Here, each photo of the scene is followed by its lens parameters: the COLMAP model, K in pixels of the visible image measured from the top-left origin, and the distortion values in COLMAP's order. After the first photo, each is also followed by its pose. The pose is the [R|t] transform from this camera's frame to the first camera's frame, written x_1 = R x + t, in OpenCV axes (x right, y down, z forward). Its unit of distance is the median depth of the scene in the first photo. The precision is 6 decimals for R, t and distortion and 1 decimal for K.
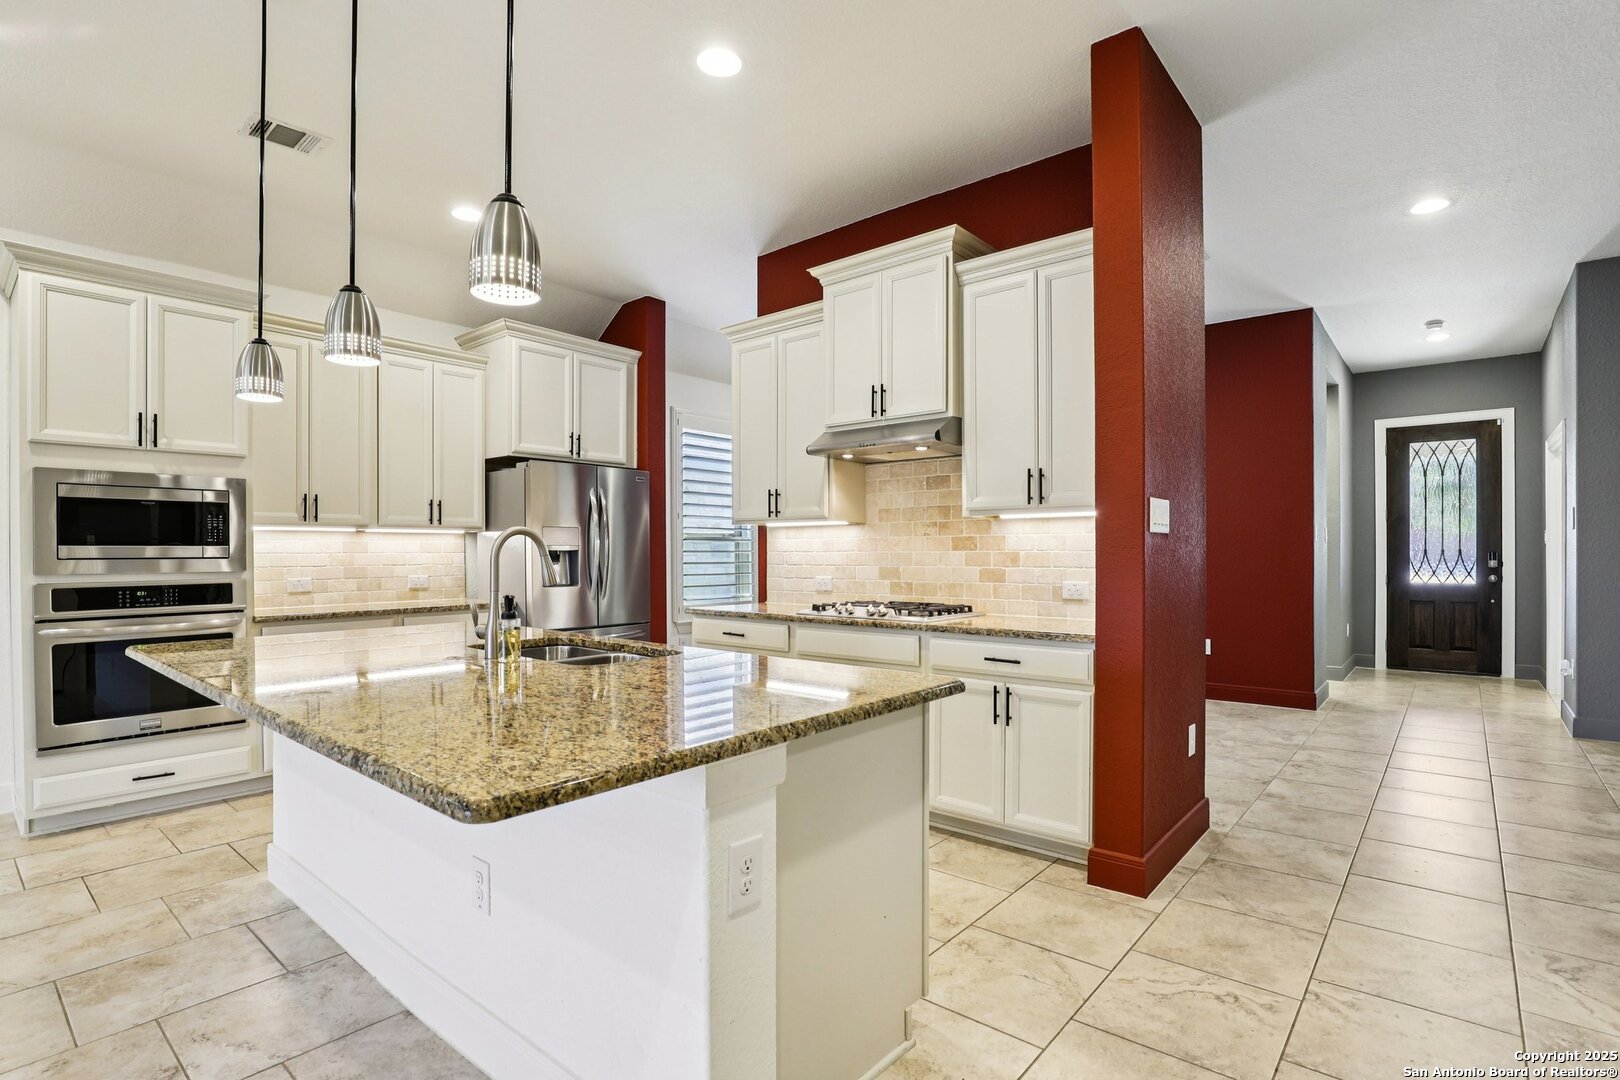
lens RADIAL K [[776.5, 0, 807.1], [0, 776.5, 546.6], [0, 0, 1]] dist [-0.000982, 0.000474]
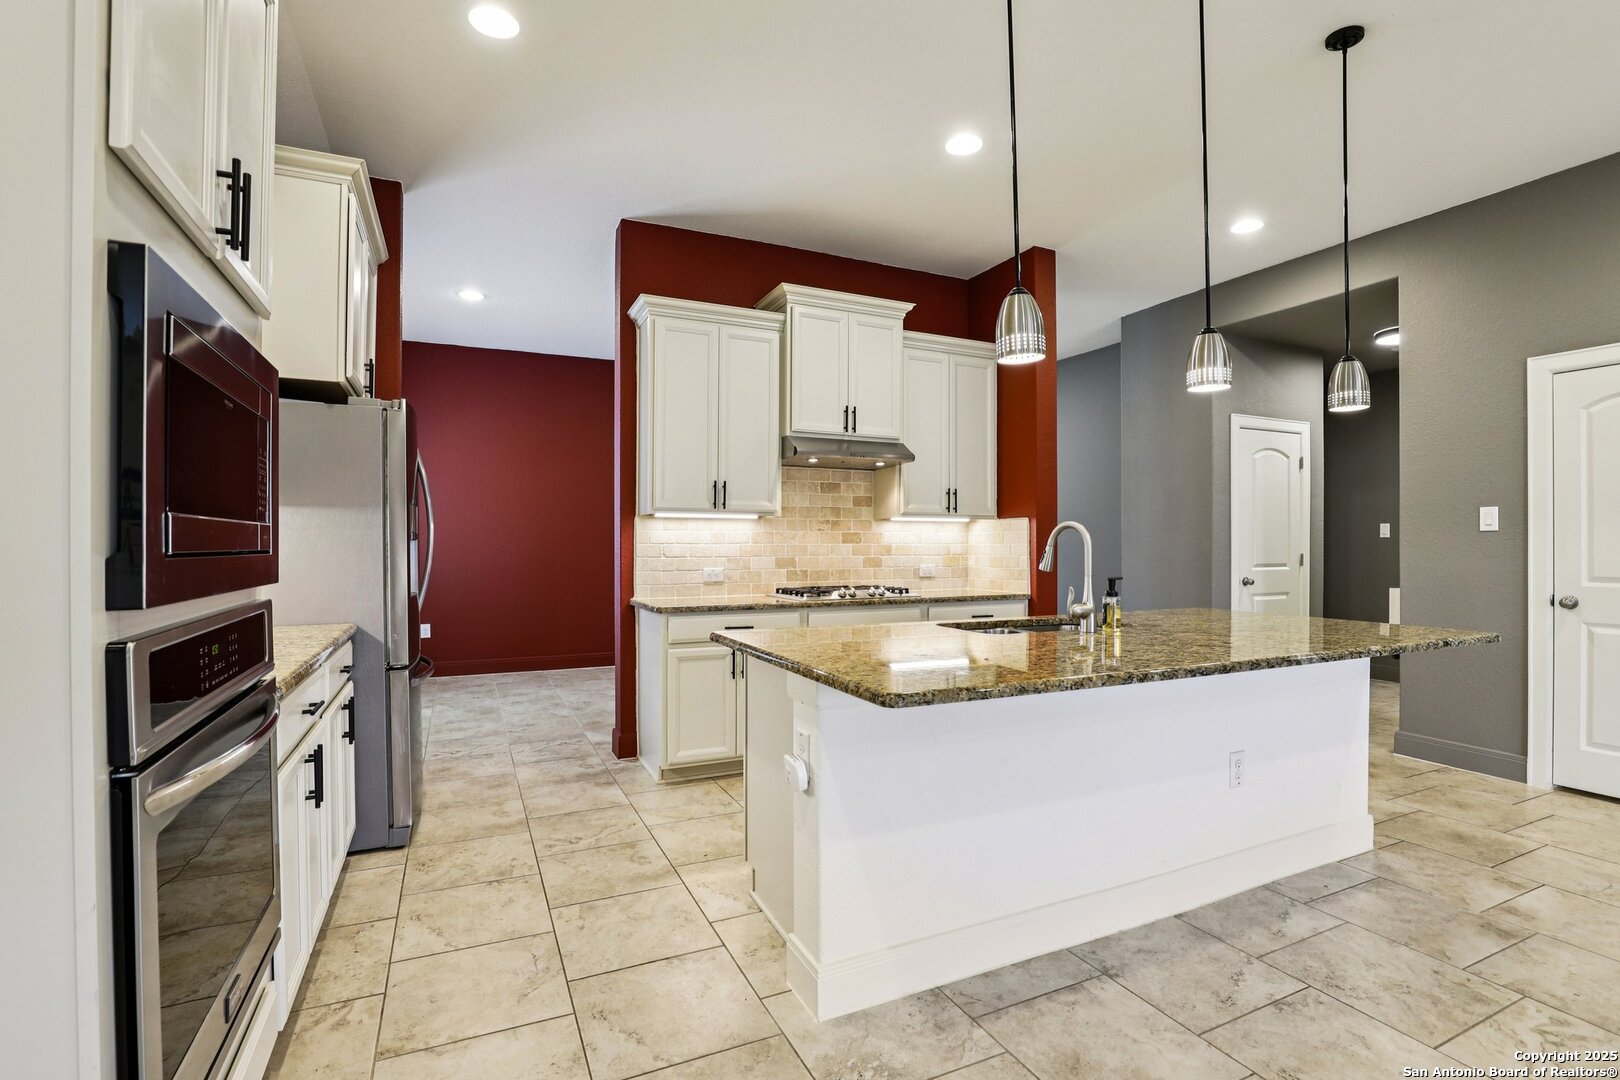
lens RADIAL K [[755.0, 0, 824.7], [0, 755.0, 545.8], [0, 0, 1]] dist [0.000045, -0.000123]
pose [[0.394219, 0.002196, 0.919014, -1.004757], [-0.009374, 0.999955, 0.001632, 0.007481], [-0.918969, -0.009258, 0.394222, 0.571039]]
